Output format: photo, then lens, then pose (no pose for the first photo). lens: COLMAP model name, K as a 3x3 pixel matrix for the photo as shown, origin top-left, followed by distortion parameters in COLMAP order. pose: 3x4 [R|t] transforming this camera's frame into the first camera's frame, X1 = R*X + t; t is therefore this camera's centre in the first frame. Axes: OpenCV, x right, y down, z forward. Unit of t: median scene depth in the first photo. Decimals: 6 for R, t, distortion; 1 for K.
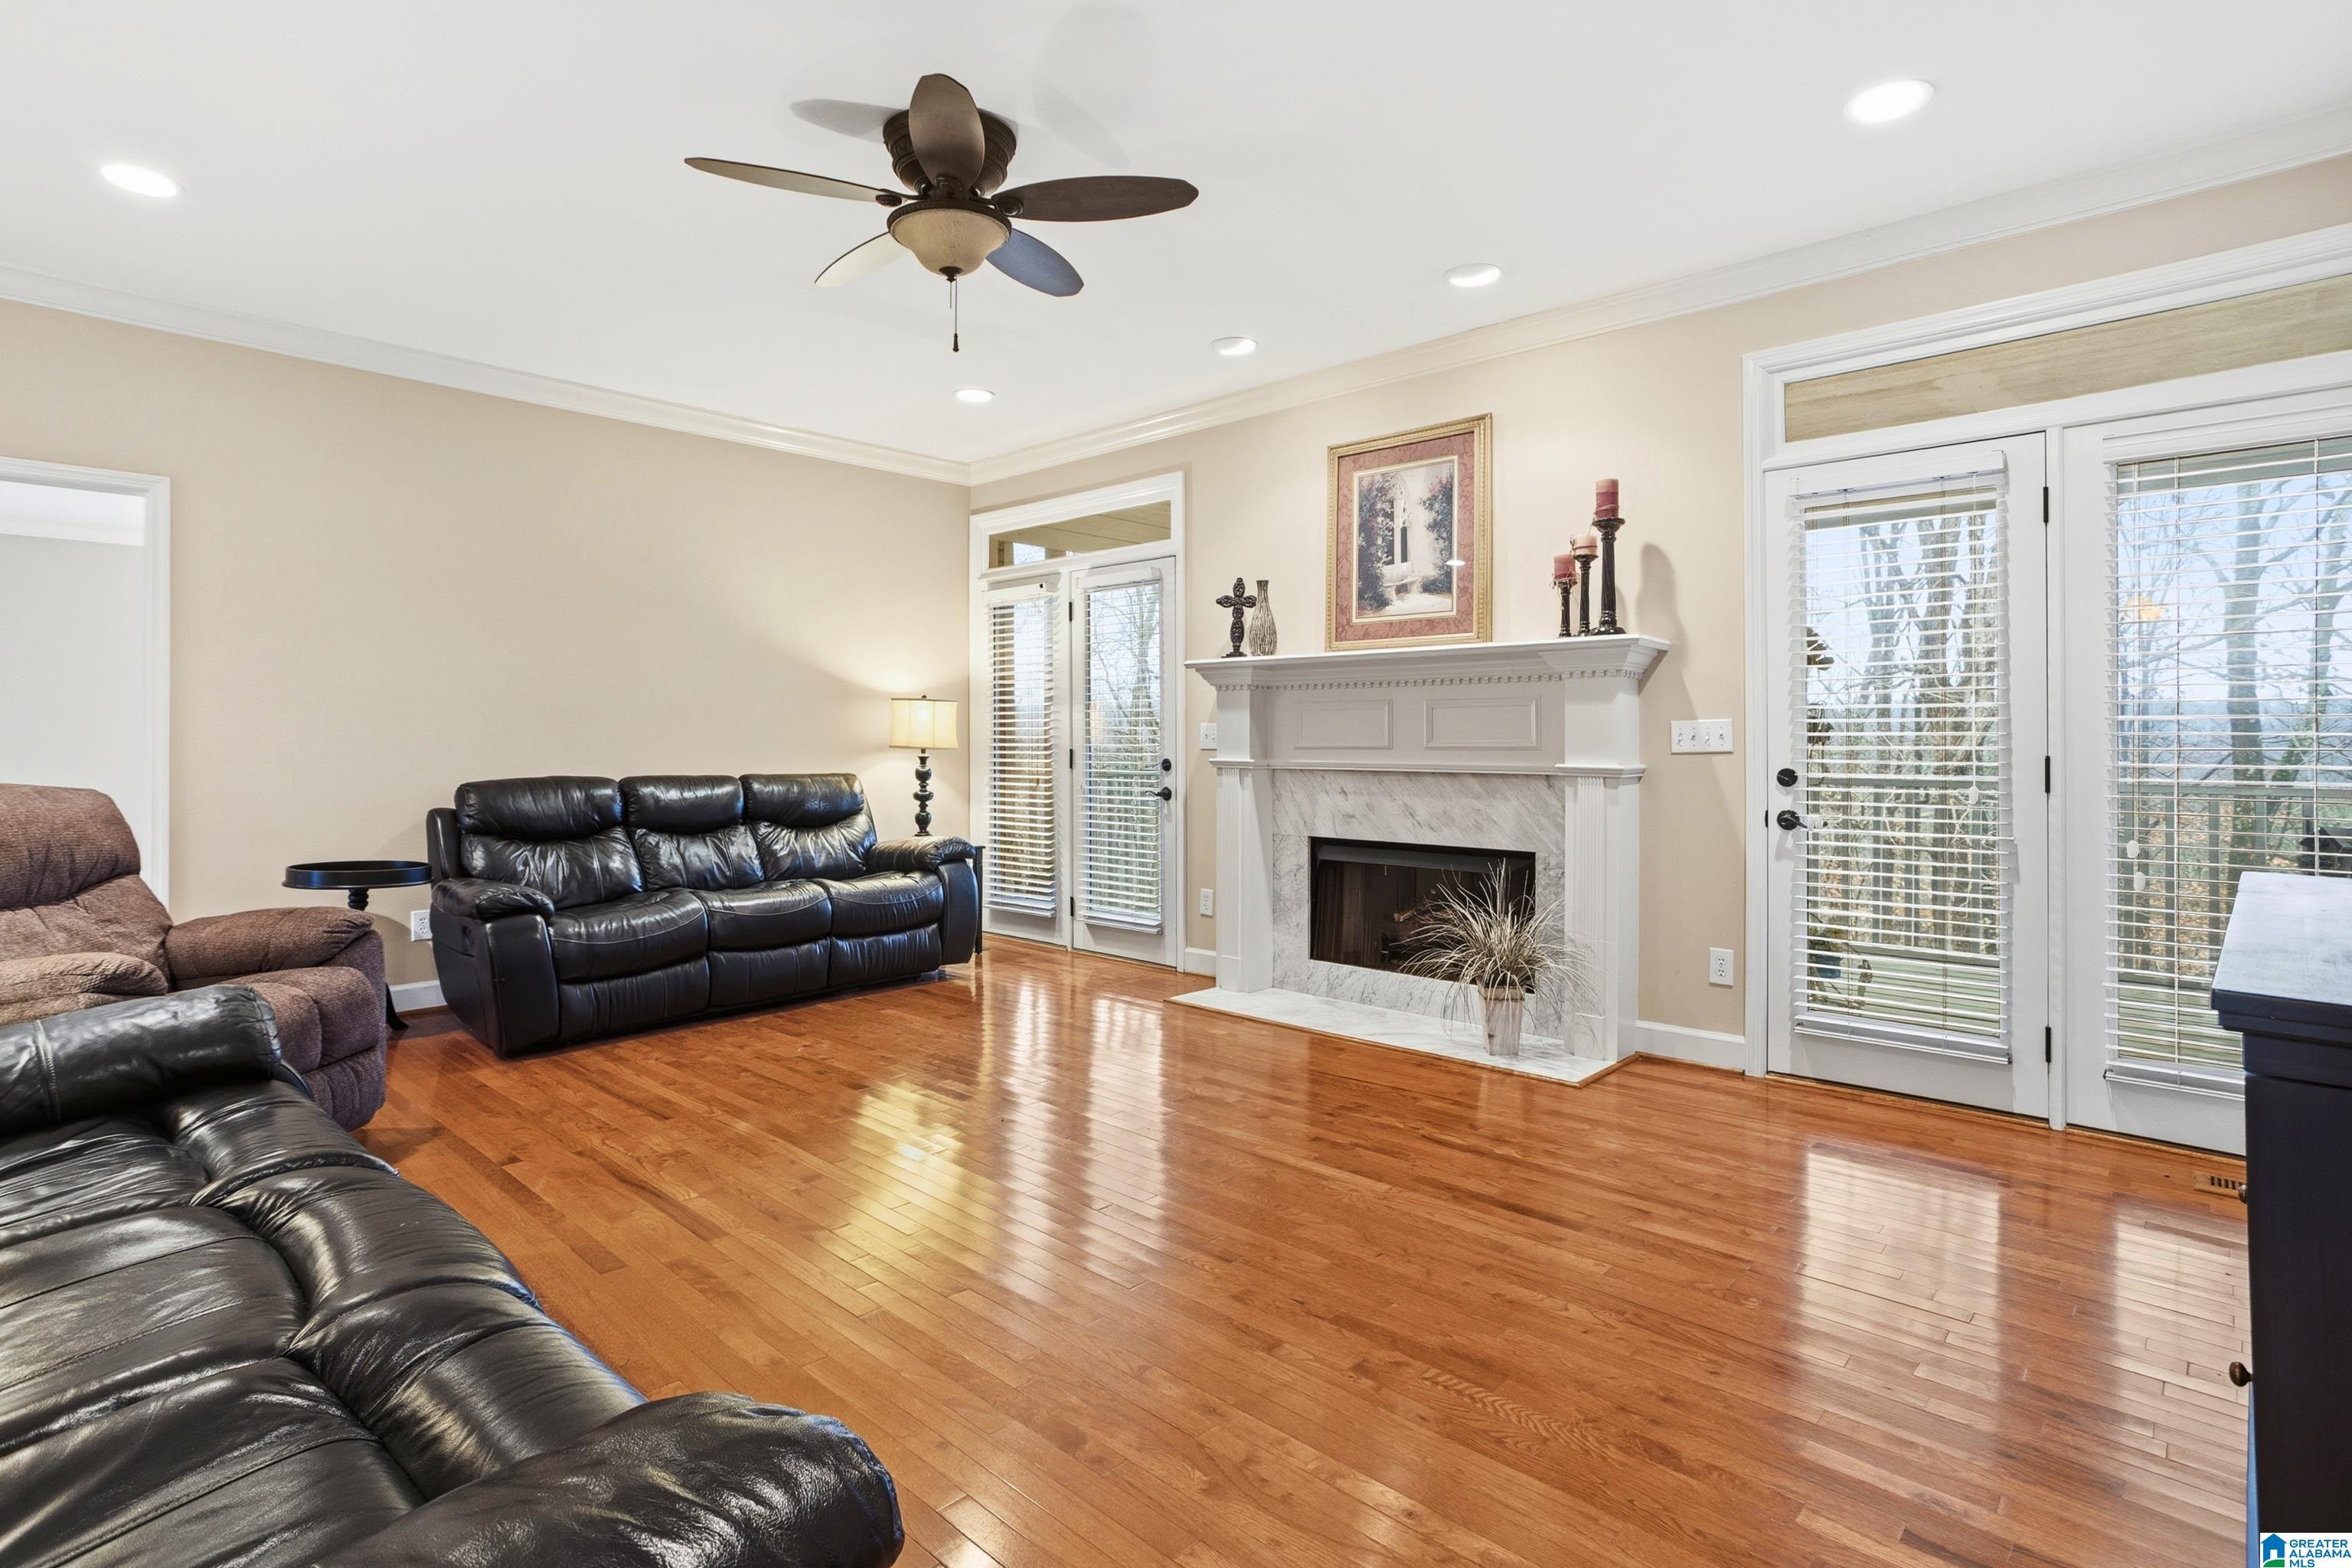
lens RADIAL K [[1154.6, 0, 1181.1], [0, 1154.6, 763.8], [0, 0, 1]] dist [-0.030633, 0.019246]
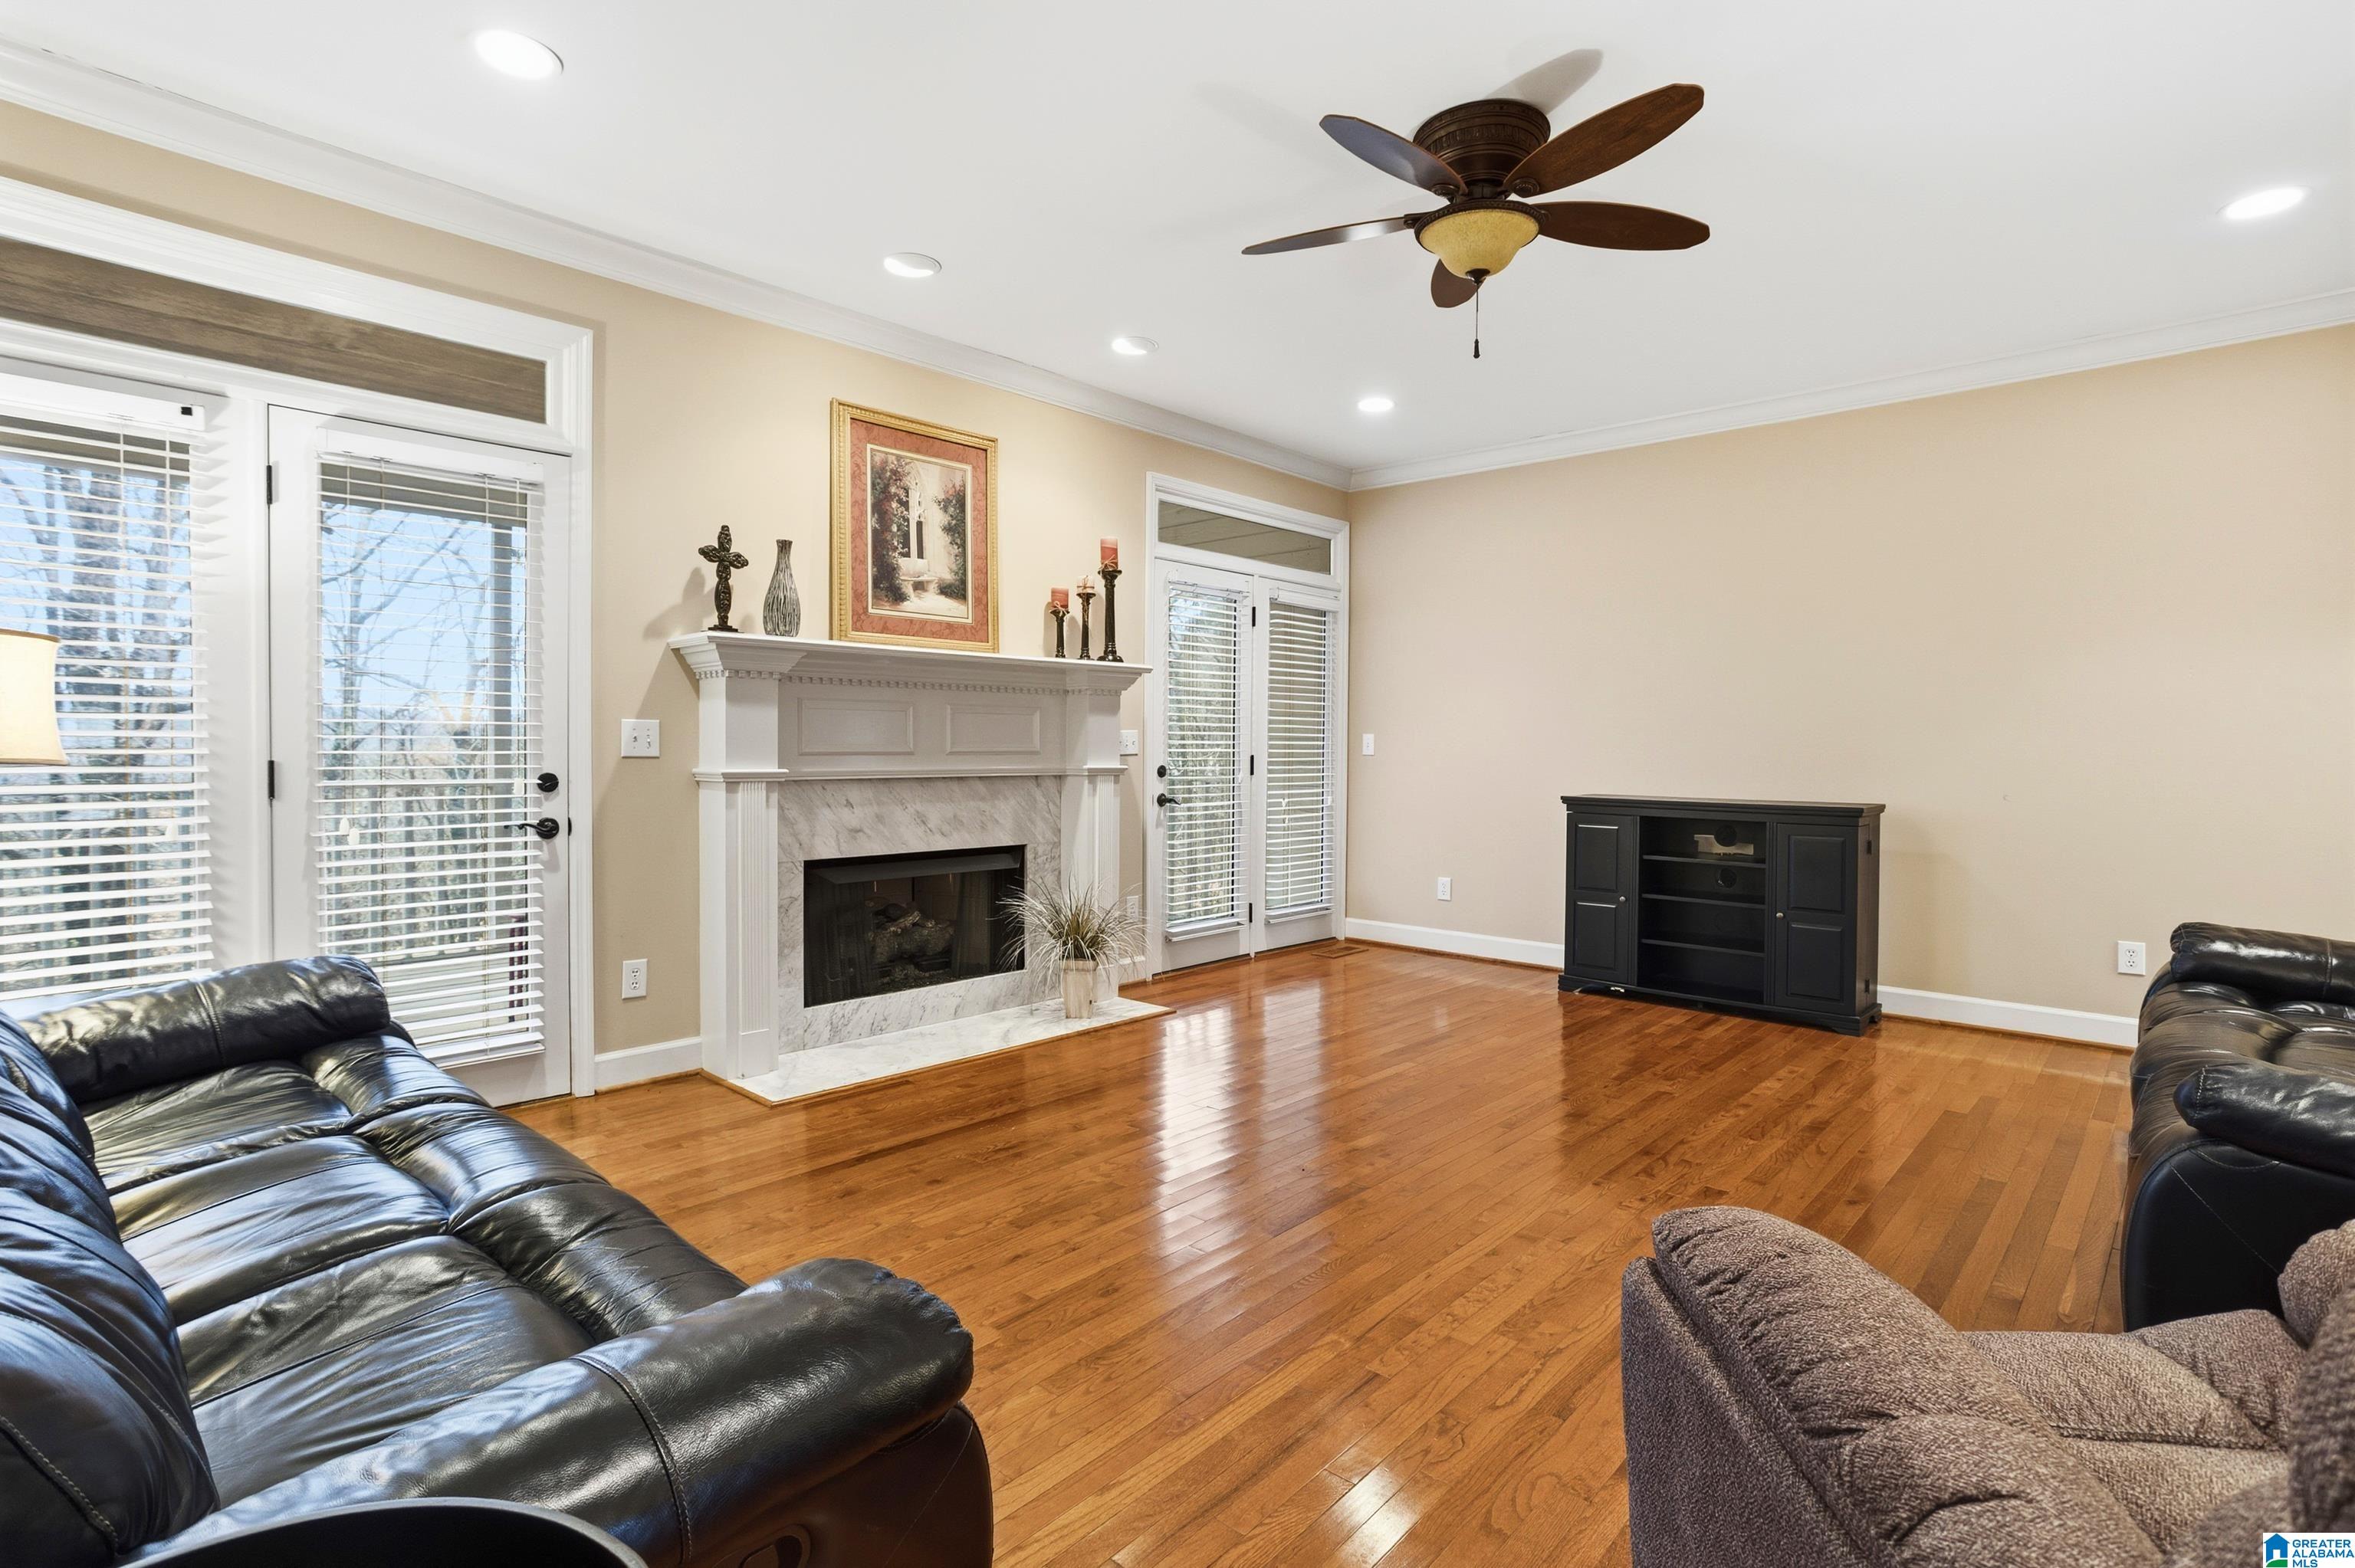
lens RADIAL K [[1155.9, 0, 1185.3], [0, 1155.9, 771.4], [0, 0, 1]] dist [-0.030633, 0.019246]
pose [[0.006368, -0.032007, 0.999467, -0.761790], [0.004889, 0.999477, 0.031976, -0.028055], [-0.999968, 0.004682, 0.006521, 0.772468]]
